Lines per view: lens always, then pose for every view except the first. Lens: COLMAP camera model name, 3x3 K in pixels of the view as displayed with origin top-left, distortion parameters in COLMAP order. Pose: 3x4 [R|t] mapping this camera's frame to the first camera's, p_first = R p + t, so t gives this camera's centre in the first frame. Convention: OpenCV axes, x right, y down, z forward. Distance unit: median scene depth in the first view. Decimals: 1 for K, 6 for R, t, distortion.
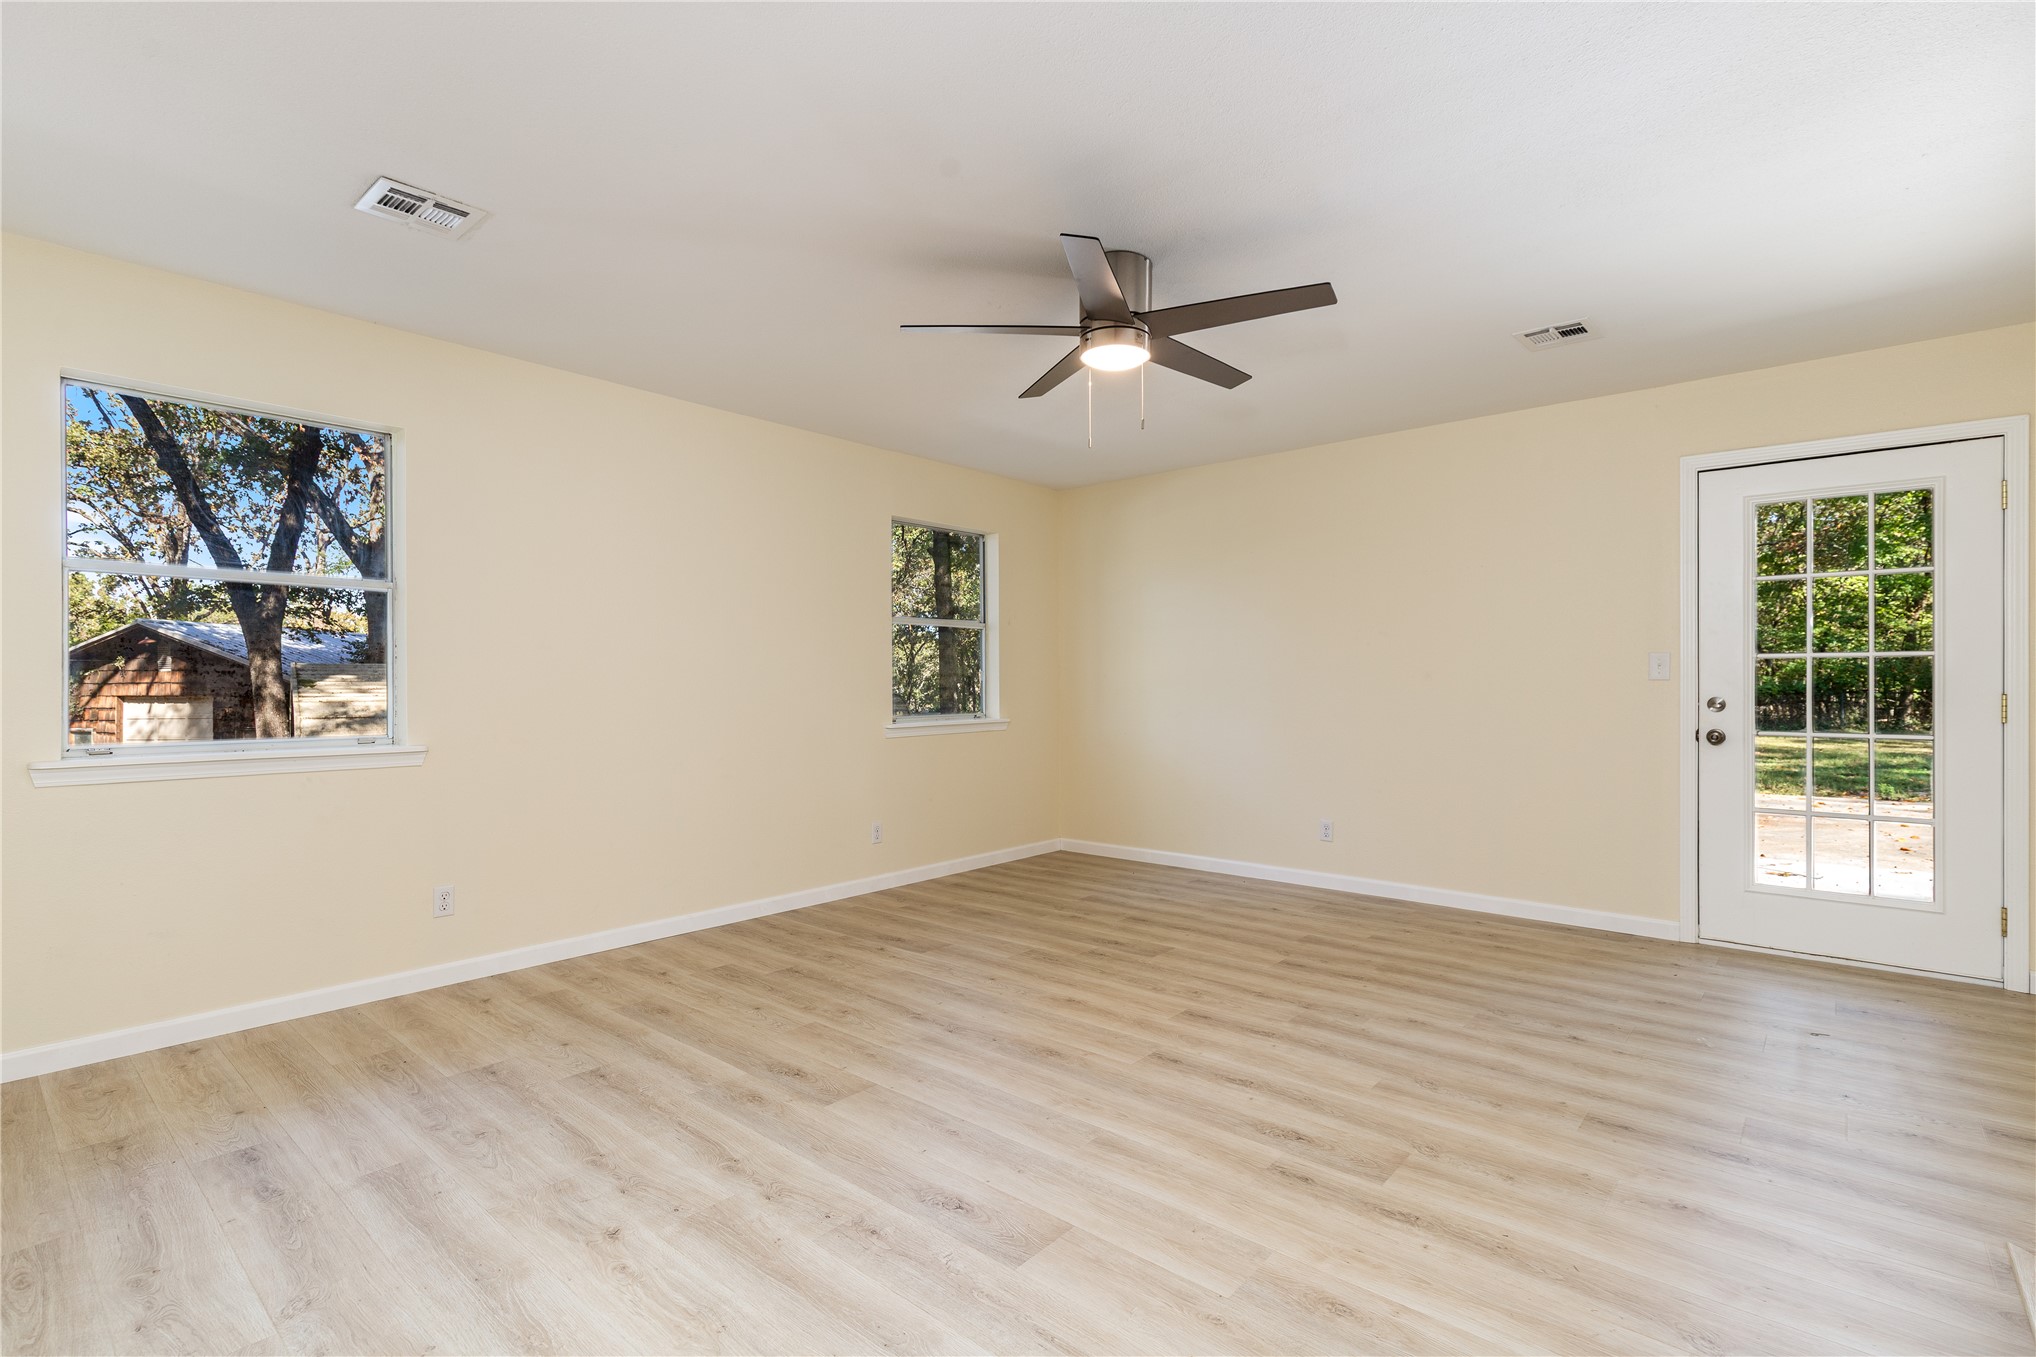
lens RADIAL K [[936.2, 0, 1018.4], [0, 936.2, 687.5], [0, 0, 1]] dist [0.015641, -0.004972]
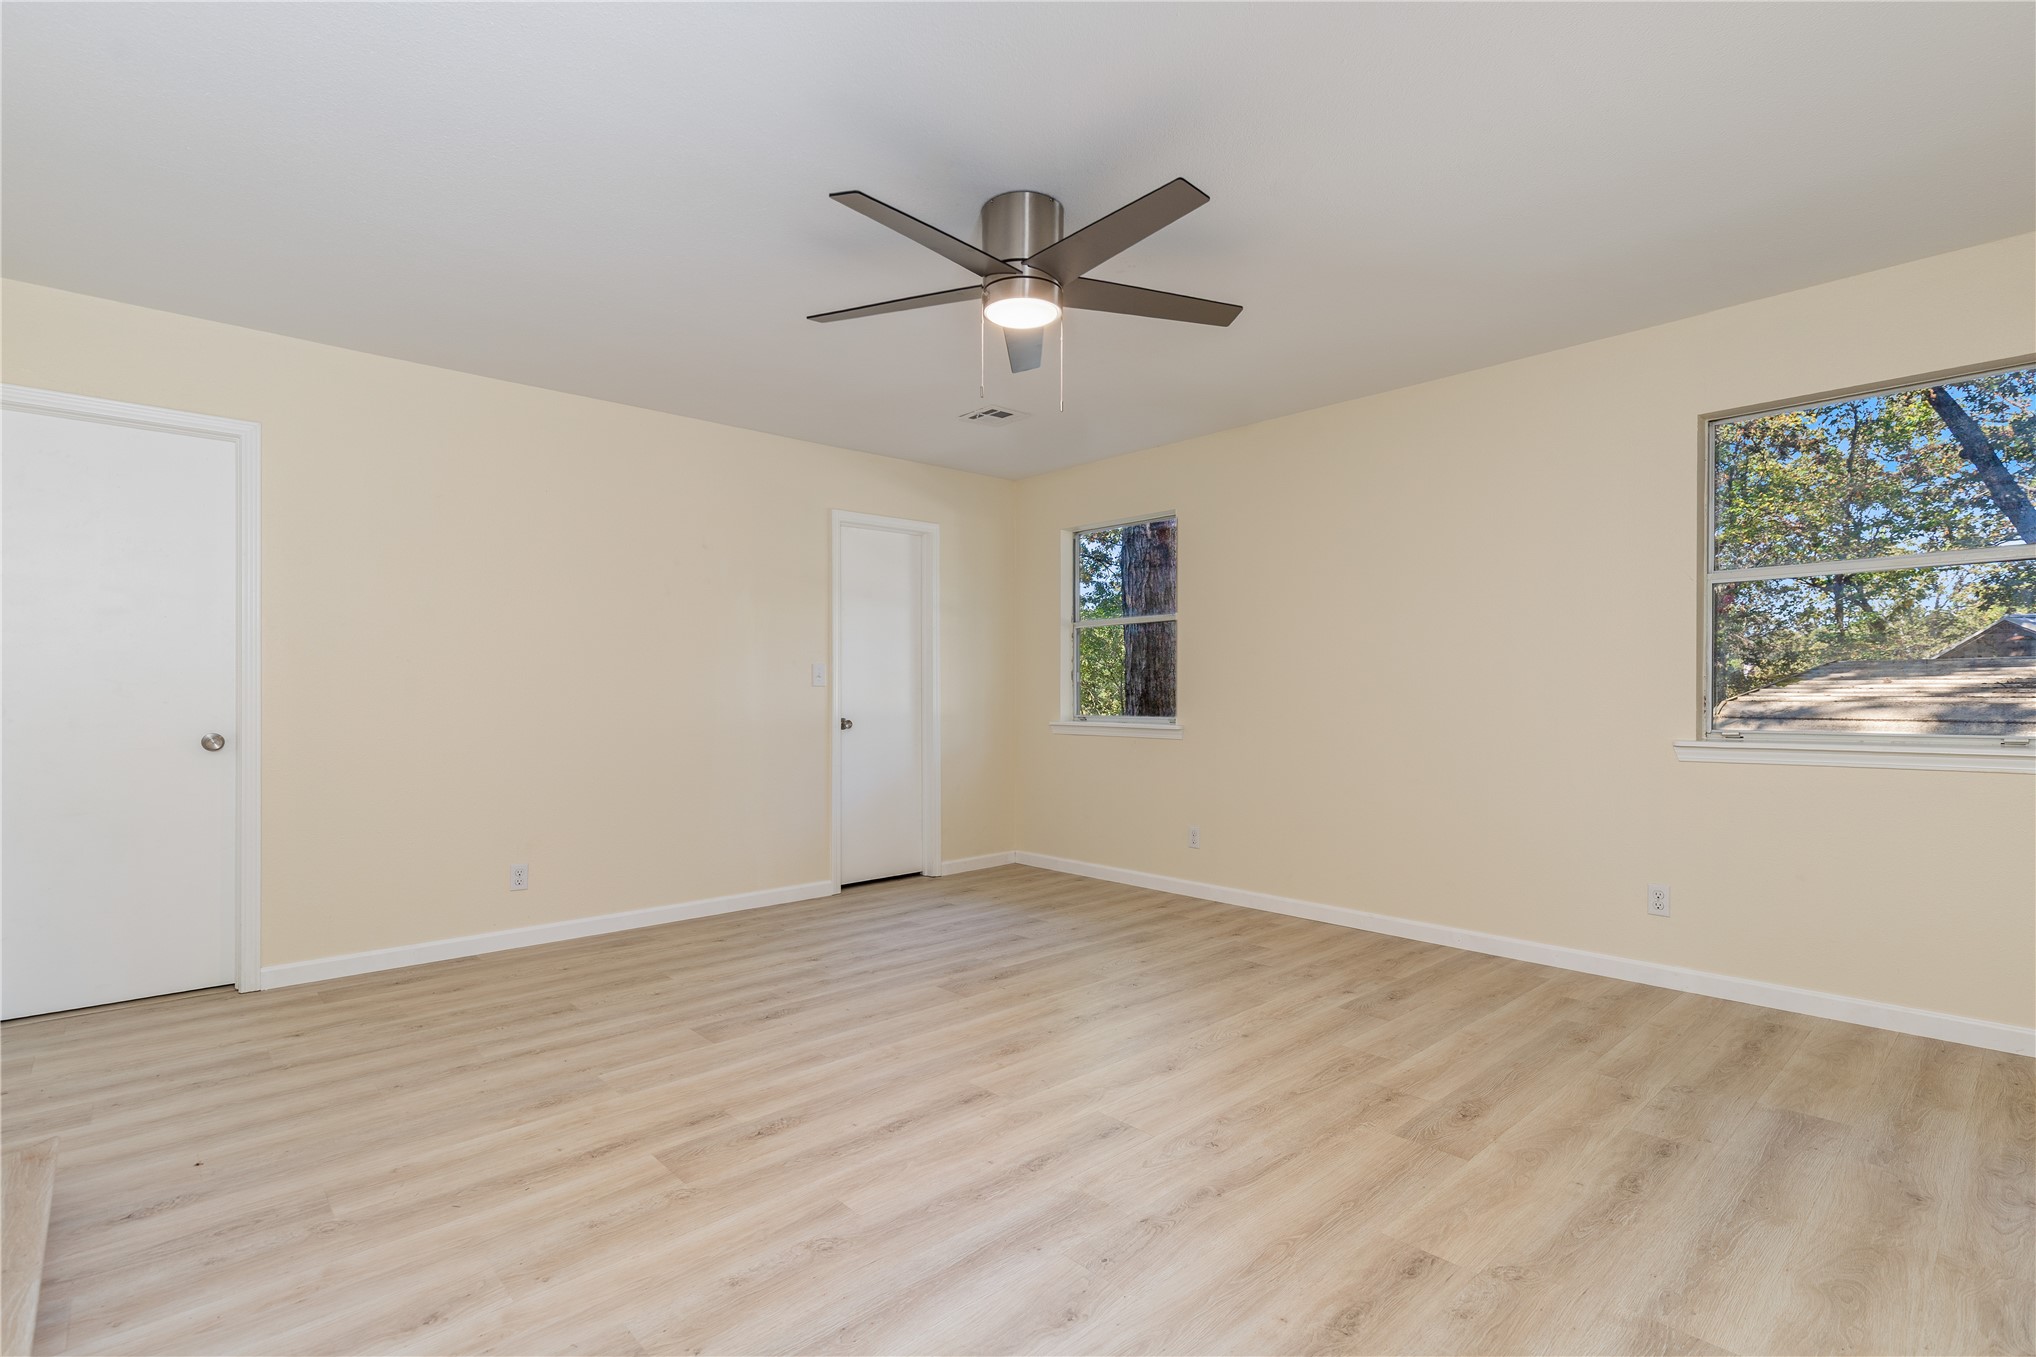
lens RADIAL K [[936.2, 0, 1018.4], [0, 936.2, 687.5], [0, 0, 1]] dist [0.015641, -0.004972]
pose [[-0.095915, -0.001310, -0.995389, 0.885707], [0.002017, 0.999997, -0.001511, 0.006251], [0.995388, -0.002153, -0.095912, 0.959208]]
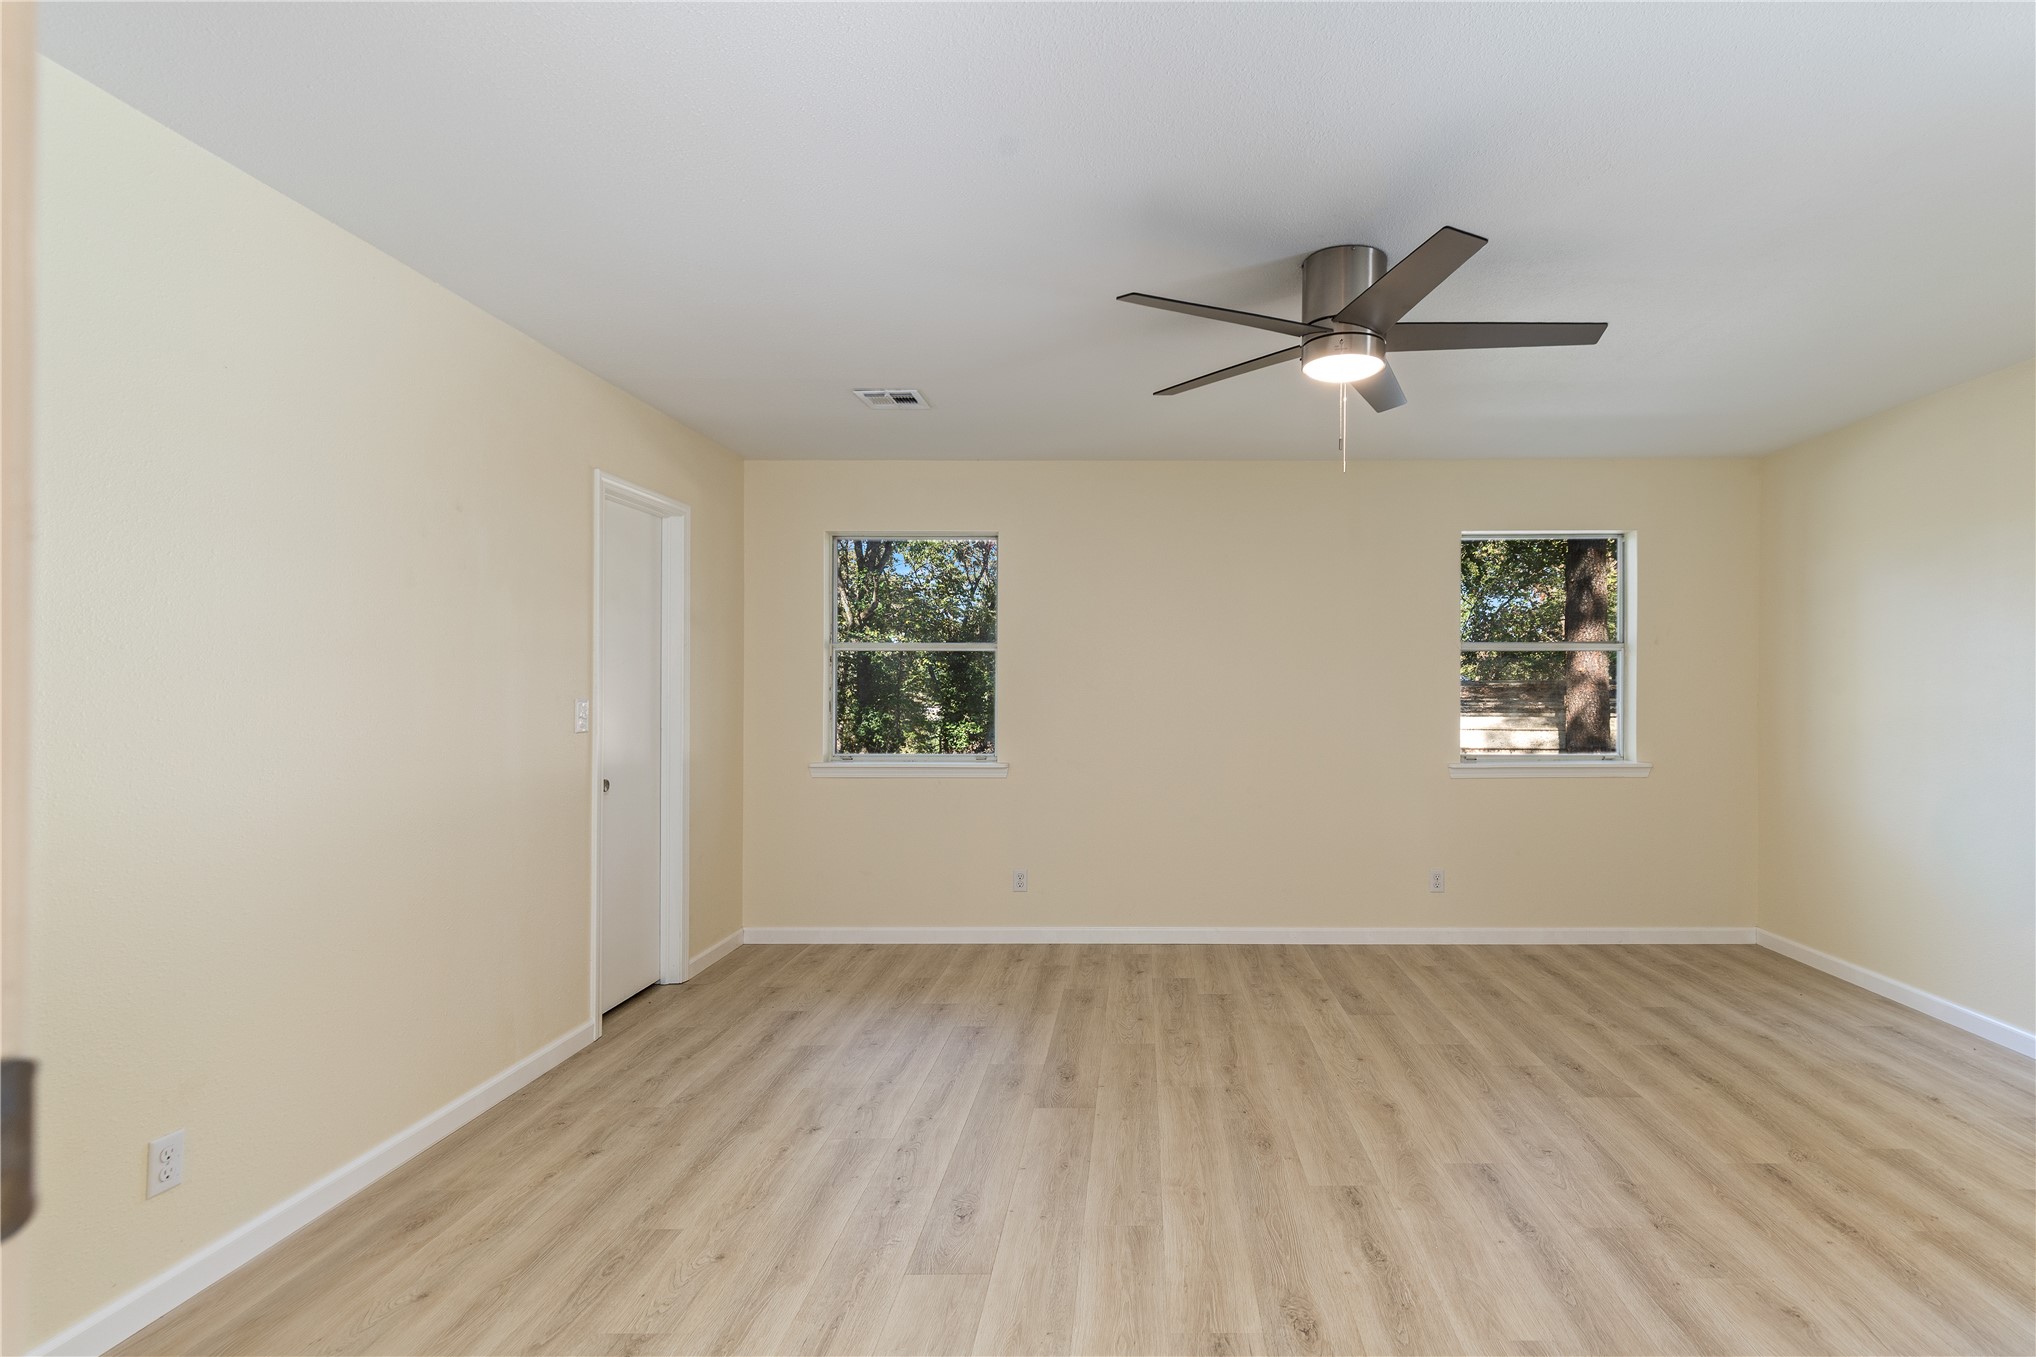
lens RADIAL K [[969.3, 0, 1127.8], [0, 969.3, 688.2], [0, 0, 1]] dist [0.018682, -0.007972]
pose [[0.654573, 0.001751, -0.755997, 0.580547], [-0.003763, 0.999992, -0.000942, -0.048480], [0.755989, 0.003461, 0.654575, 0.235627]]
